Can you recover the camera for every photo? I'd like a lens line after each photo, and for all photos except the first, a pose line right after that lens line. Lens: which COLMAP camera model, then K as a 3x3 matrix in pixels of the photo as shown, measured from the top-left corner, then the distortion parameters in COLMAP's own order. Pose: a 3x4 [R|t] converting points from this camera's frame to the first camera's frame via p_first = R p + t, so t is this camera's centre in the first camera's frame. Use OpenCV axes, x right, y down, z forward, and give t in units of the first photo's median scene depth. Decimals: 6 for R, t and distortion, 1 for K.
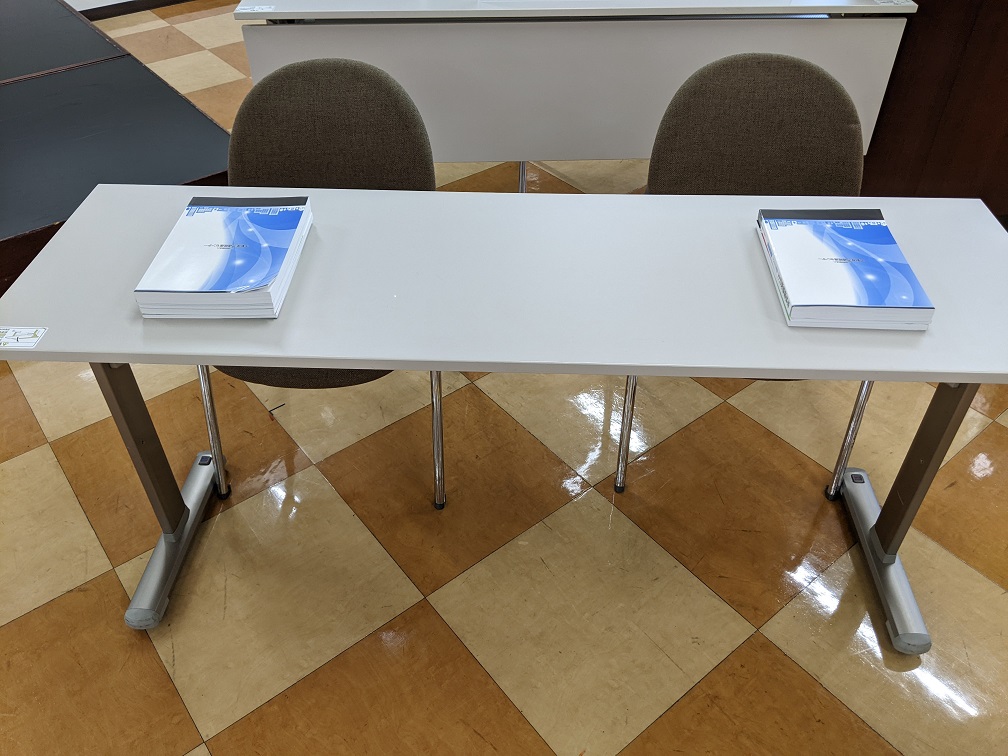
lens RADIAL K [[801.7, 0, 504.0], [0, 801.7, 378.0], [0, 0, 1]] dist [0.002089, 0.000494]
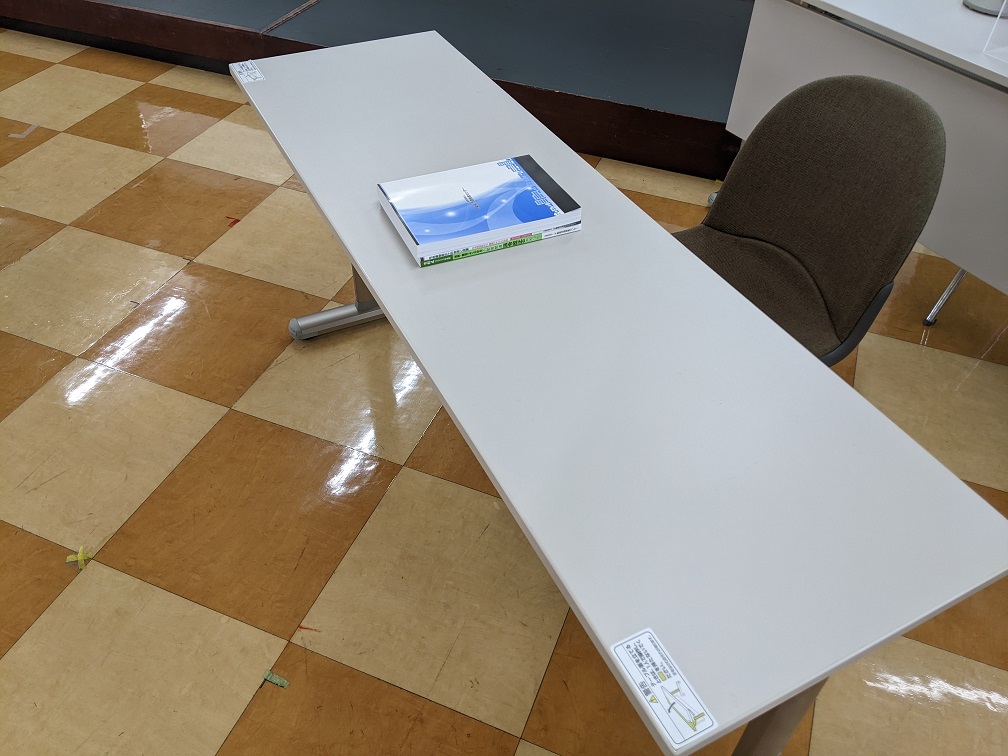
lens RADIAL K [[793.2, 0, 504.0], [0, 793.2, 378.0], [0, 0, 1]] dist [-0.001193, -0.007198]
pose [[0.492335, 0.613707, -0.617228, 0.597055], [-0.600135, 0.752965, 0.269968, -0.209420], [0.630432, 0.237505, 0.739018, 0.243173]]
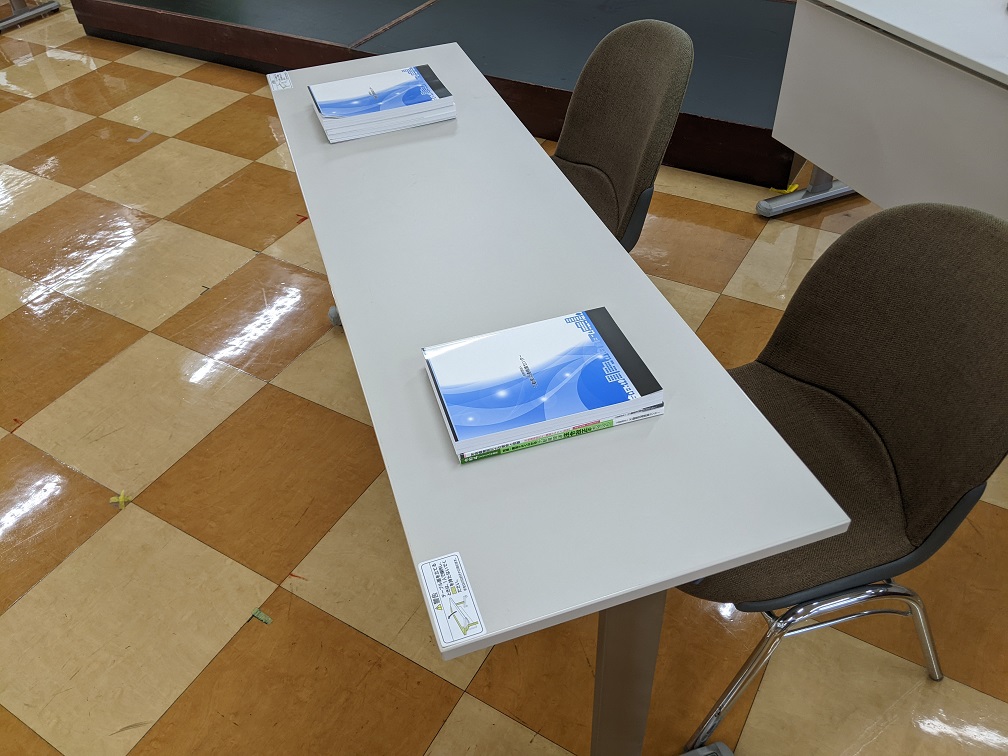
lens RADIAL K [[801.7, 0, 504.0], [0, 801.7, 378.0], [0, 0, 1]] dist [0.002089, 0.000494]
pose [[0.350627, 0.625263, -0.697213, 0.759221], [-0.589539, 0.725821, 0.354441, -0.322788], [0.727671, 0.286758, 0.623109, 0.324801]]
